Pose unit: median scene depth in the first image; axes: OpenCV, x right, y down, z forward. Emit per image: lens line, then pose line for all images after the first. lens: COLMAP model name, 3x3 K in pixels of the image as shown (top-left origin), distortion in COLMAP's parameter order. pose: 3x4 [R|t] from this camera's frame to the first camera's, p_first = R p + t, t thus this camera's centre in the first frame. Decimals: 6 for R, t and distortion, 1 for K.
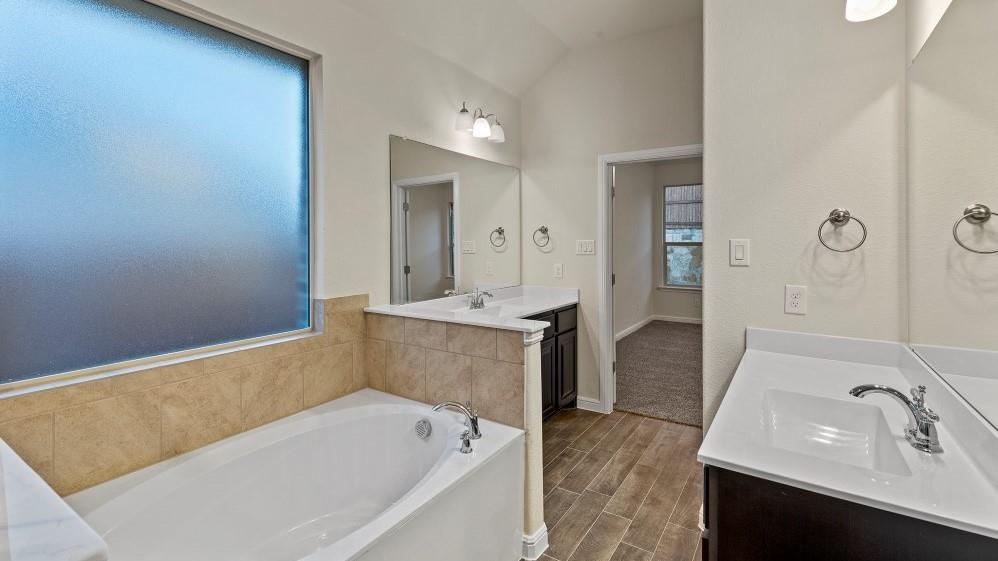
lens RADIAL K [[450.1, 0, 500.0], [0, 450.1, 238.9], [0, 0, 1]] dist [0.000945, -0.000015]
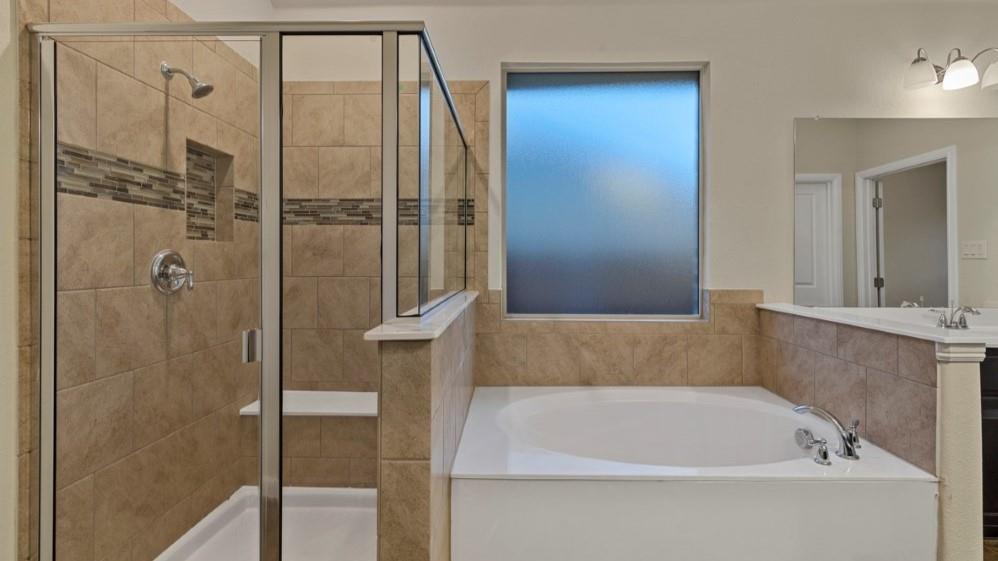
lens RADIAL K [[445.8, 0, 500.7], [0, 445.8, 264.9], [0, 0, 1]] dist [0.001740, 0.000320]
pose [[0.528983, 0.013829, -0.848520, 0.255307], [-0.002058, 0.999885, 0.015013, 0.062826], [0.848630, -0.006195, 0.528950, 0.017421]]
